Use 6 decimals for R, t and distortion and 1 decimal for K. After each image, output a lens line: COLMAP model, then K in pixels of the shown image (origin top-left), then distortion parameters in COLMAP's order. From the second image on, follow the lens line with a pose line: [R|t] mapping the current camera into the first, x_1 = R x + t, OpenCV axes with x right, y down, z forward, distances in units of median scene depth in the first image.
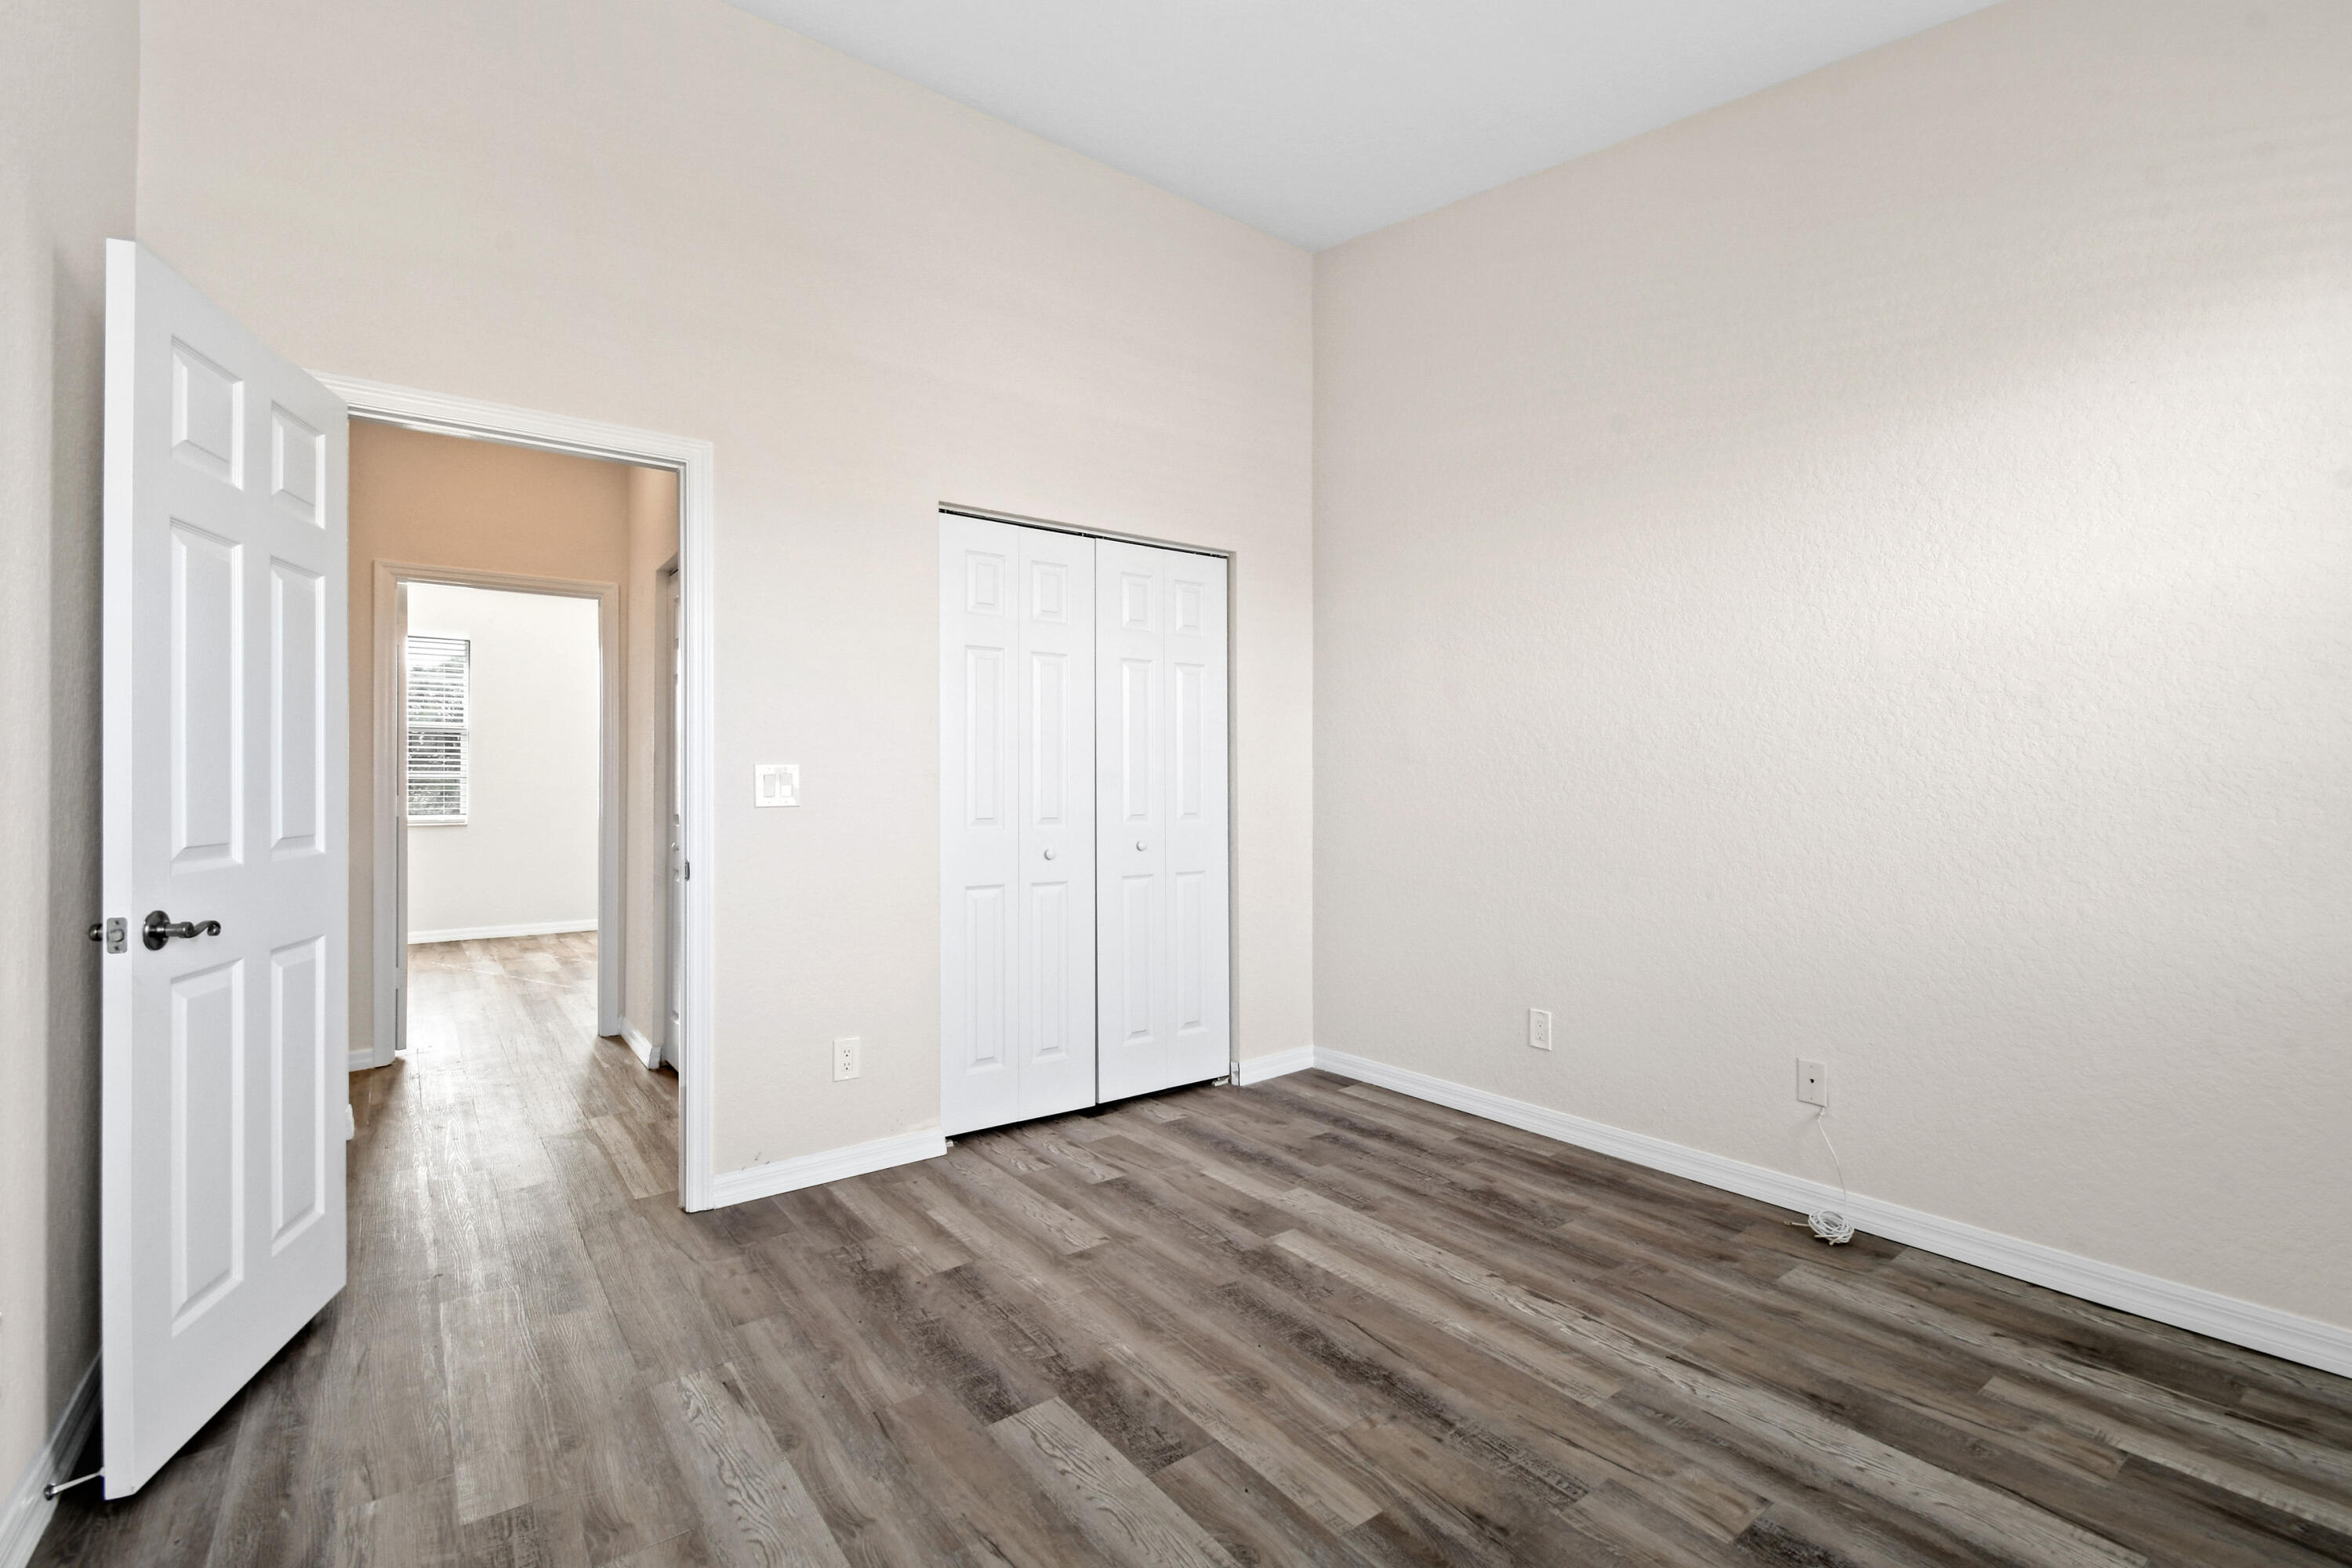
lens RADIAL K [[1044.8, 0, 1197.2], [0, 1044.8, 777.0], [0, 0, 1]] dist [0.008126, -0.007991]
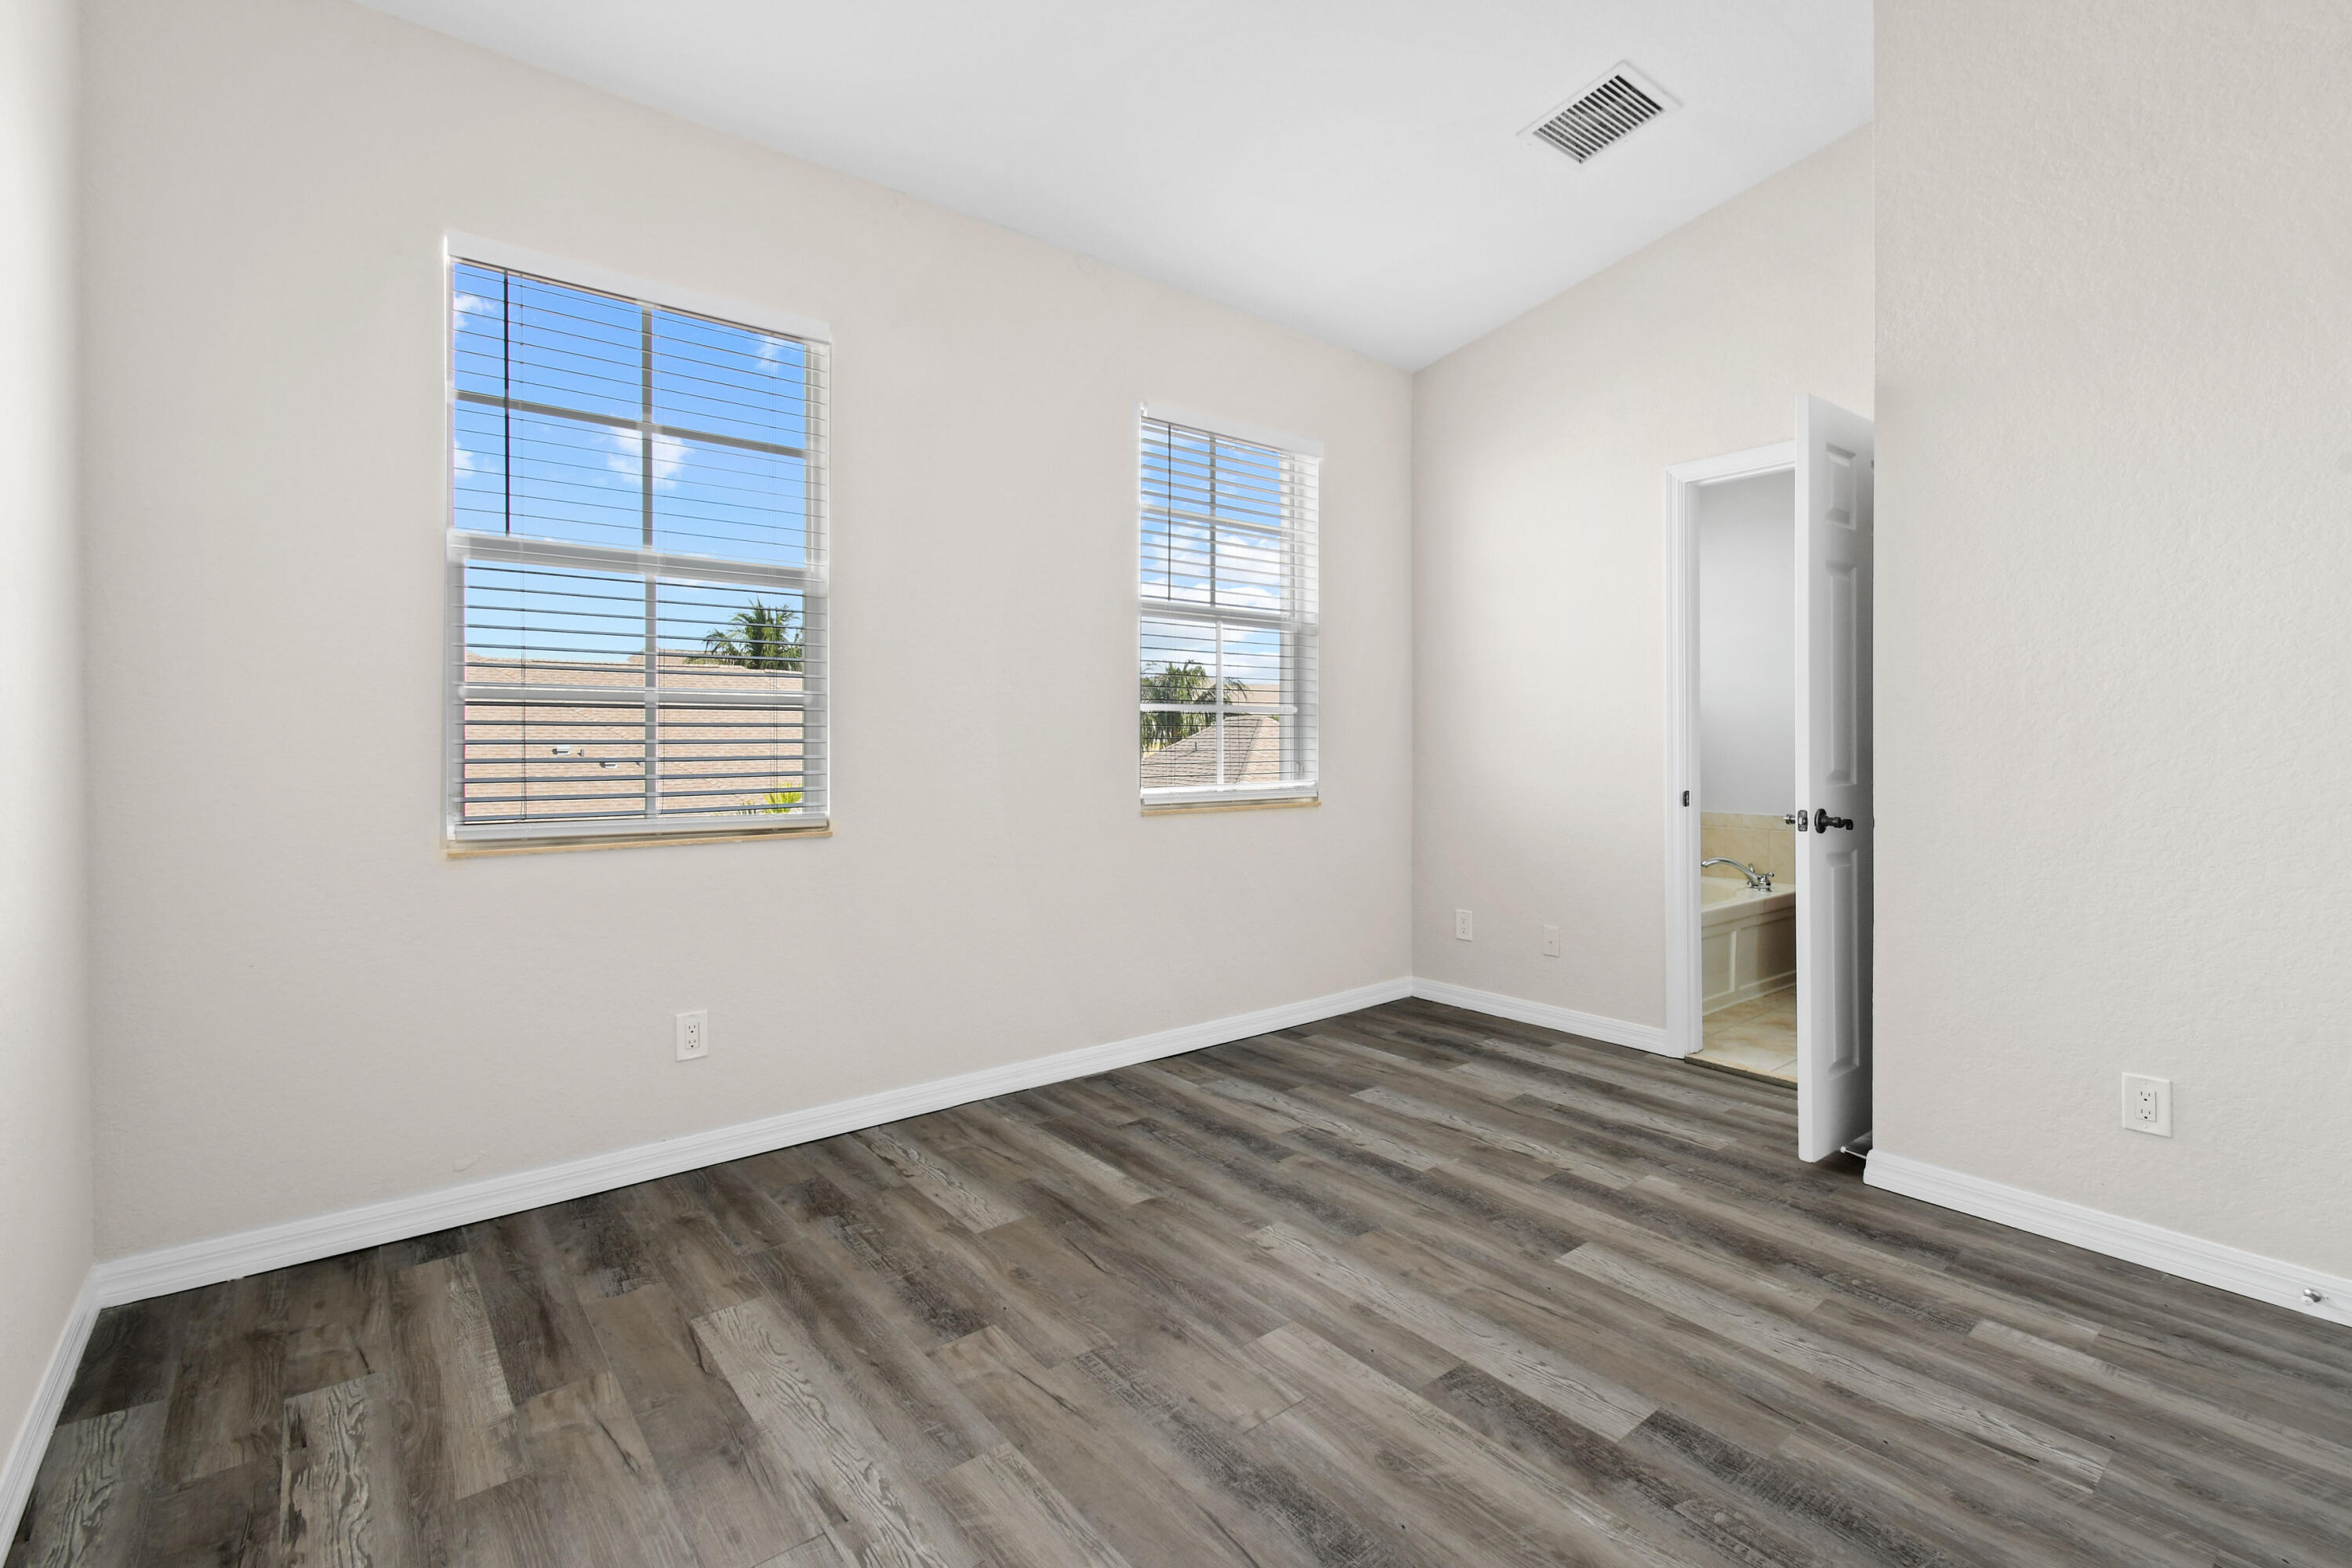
lens RADIAL K [[1055.6, 0, 1194.4], [0, 1055.6, 746.5], [0, 0, 1]] dist [-0.000683, -0.001066]
pose [[-0.999177, 0.006302, -0.040061, 0.232593], [0.006327, 0.999980, -0.000493, 0.013532], [0.040057, -0.000746, -0.999197, 1.755589]]
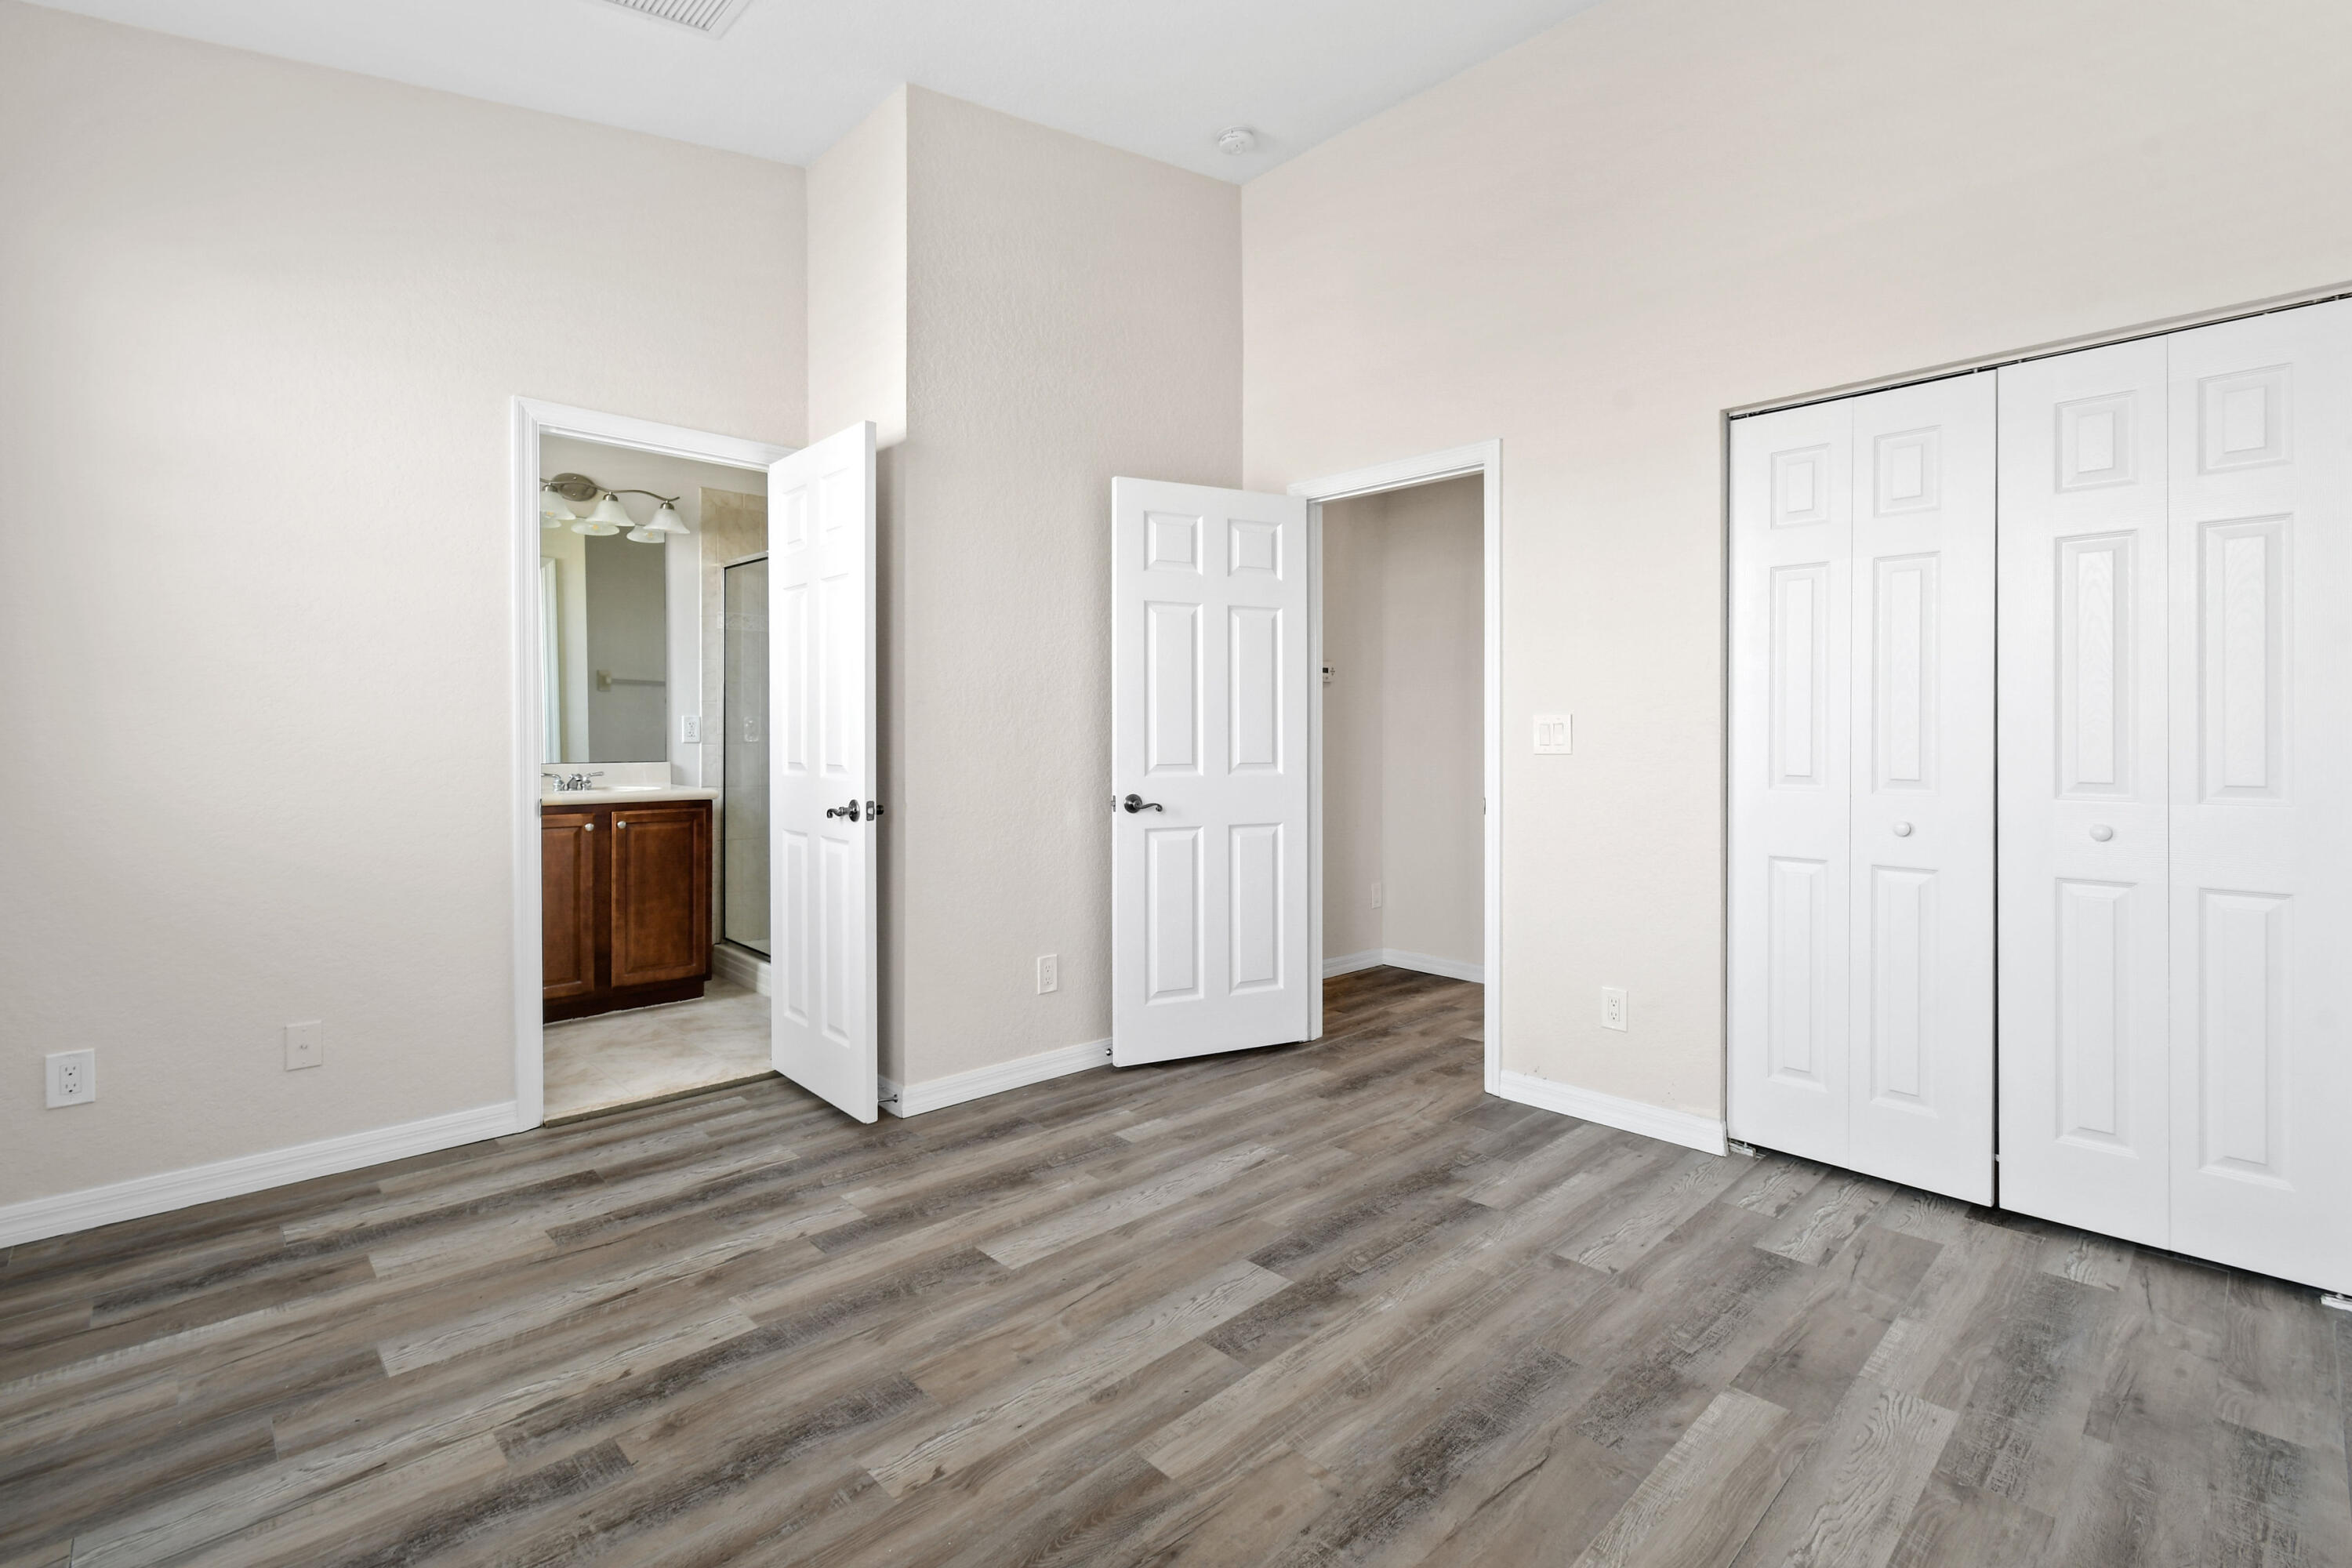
lens RADIAL K [[1055.6, 0, 1194.4], [0, 1055.6, 746.5], [0, 0, 1]] dist [-0.000683, -0.001066]
pose [[0.127502, 0.014348, -0.991735, 0.908804], [0.007073, 0.999857, 0.015375, 0.001897], [0.991813, -0.008975, 0.127382, 0.714125]]
